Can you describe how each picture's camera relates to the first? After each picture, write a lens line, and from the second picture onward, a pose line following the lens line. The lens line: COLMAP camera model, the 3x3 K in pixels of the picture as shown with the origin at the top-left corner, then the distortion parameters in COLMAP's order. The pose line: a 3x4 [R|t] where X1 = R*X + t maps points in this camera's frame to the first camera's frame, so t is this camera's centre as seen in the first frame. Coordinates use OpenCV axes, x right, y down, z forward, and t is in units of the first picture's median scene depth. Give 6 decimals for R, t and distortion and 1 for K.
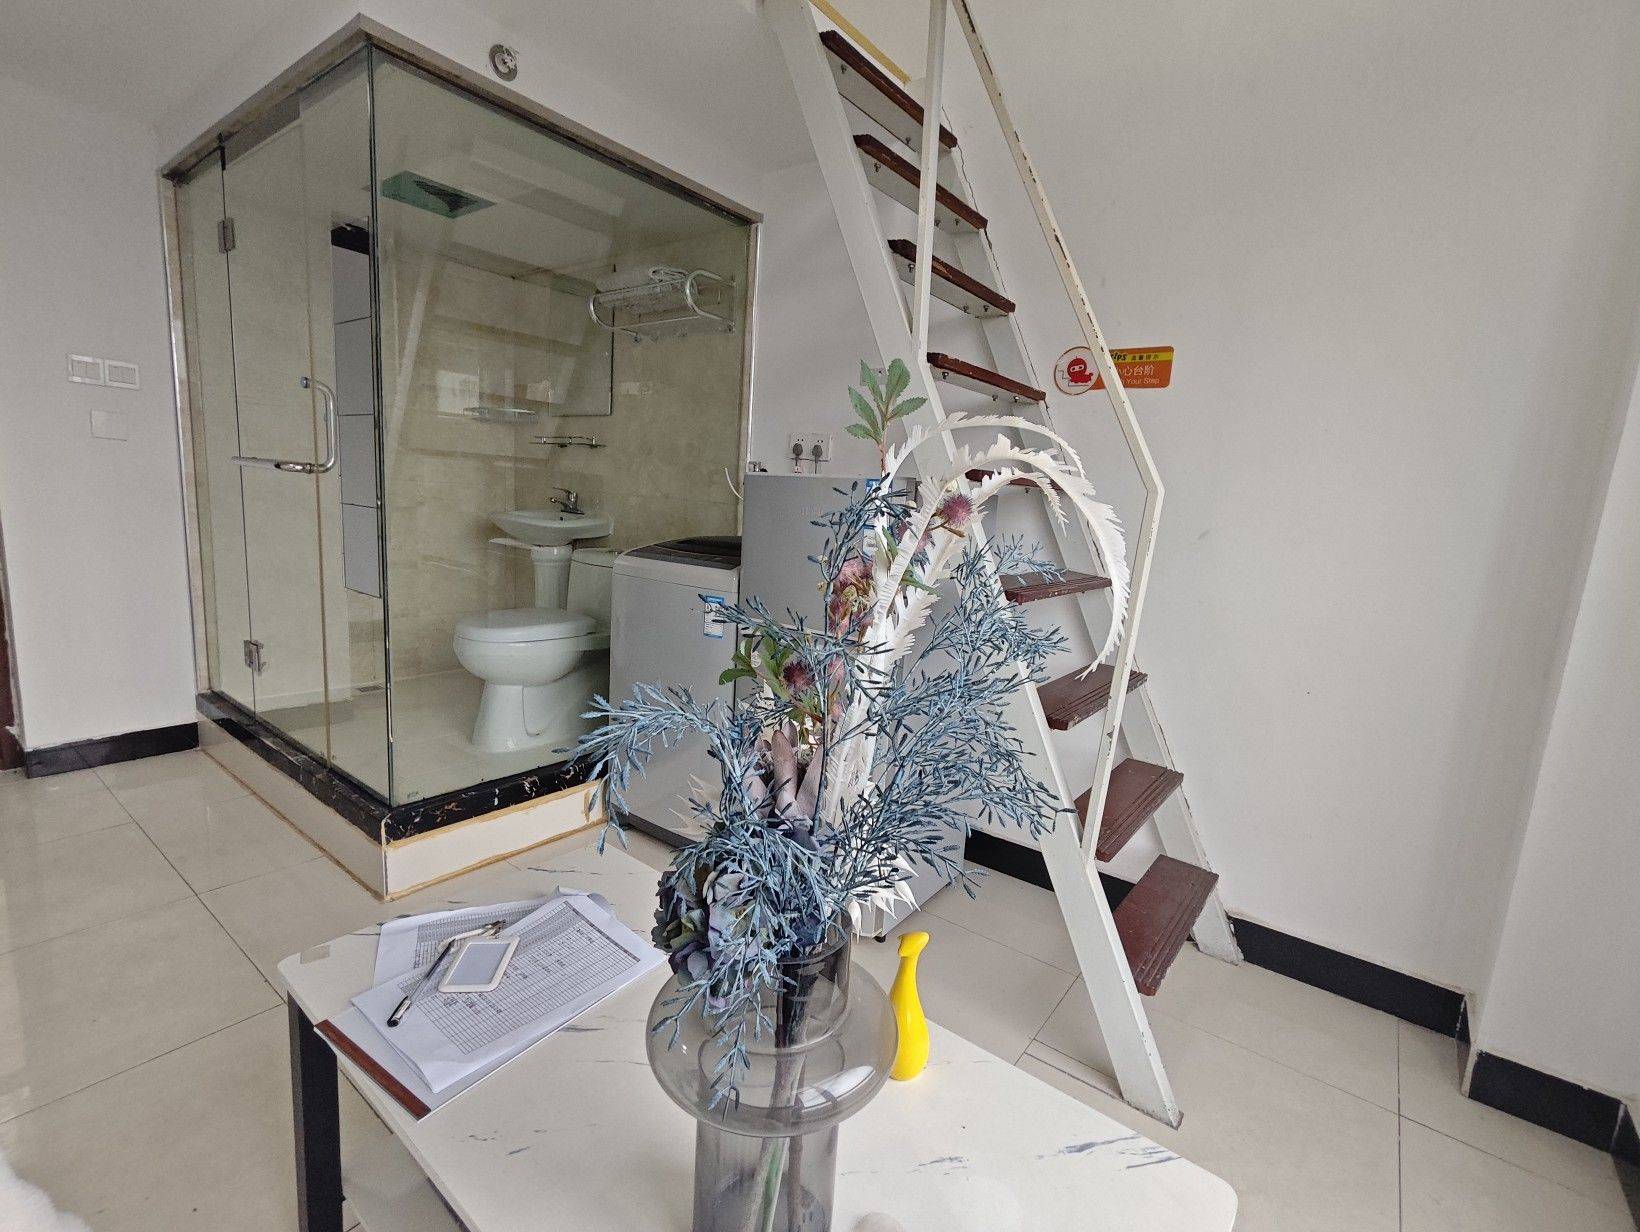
lens RADIAL K [[754.0, 0, 818.0], [0, 754.0, 617.7], [0, 0, 1]] dist [0.000147, 0.000512]
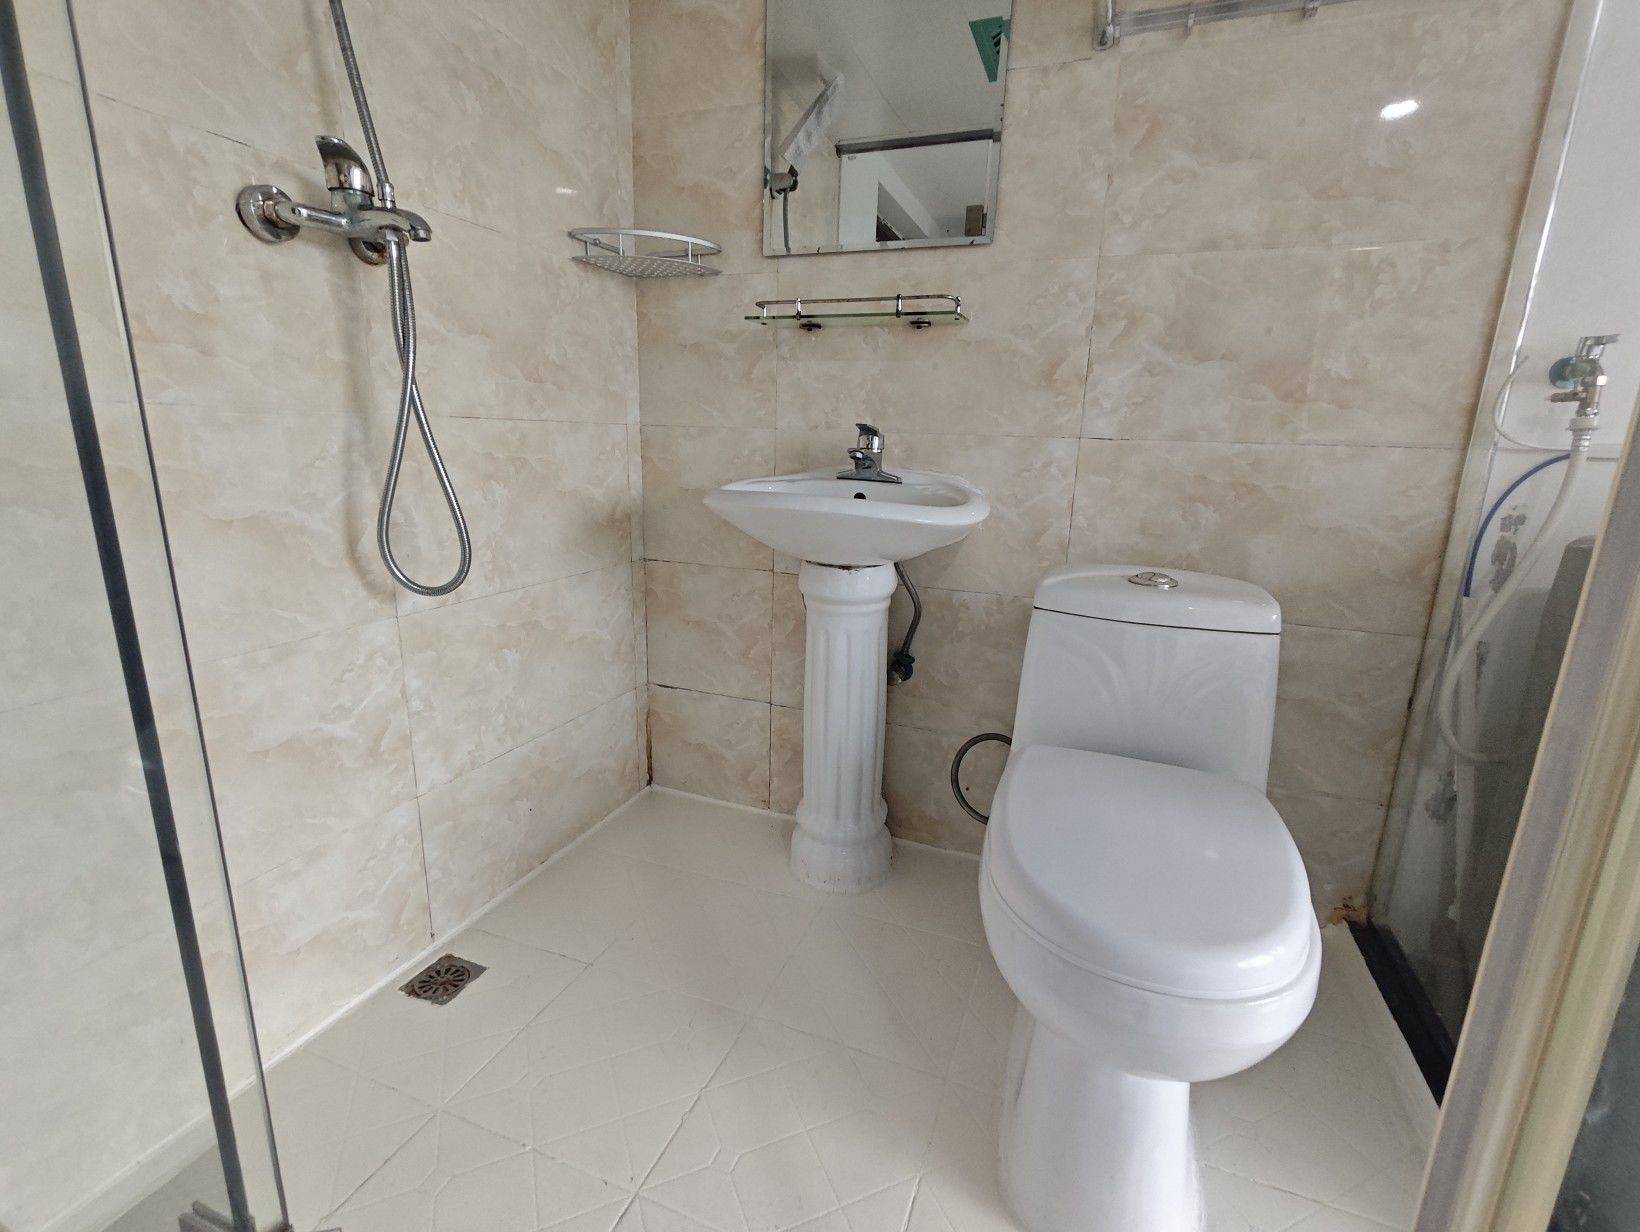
lens RADIAL K [[754.0, 0, 818.0], [0, 754.0, 620.4], [0, 0, 1]] dist [0.000147, 0.000512]
pose [[0.954220, -0.101418, 0.281387, -0.469842], [0.075557, 0.991982, 0.101308, -0.101138], [-0.289406, -0.075409, 0.954232, 0.562441]]
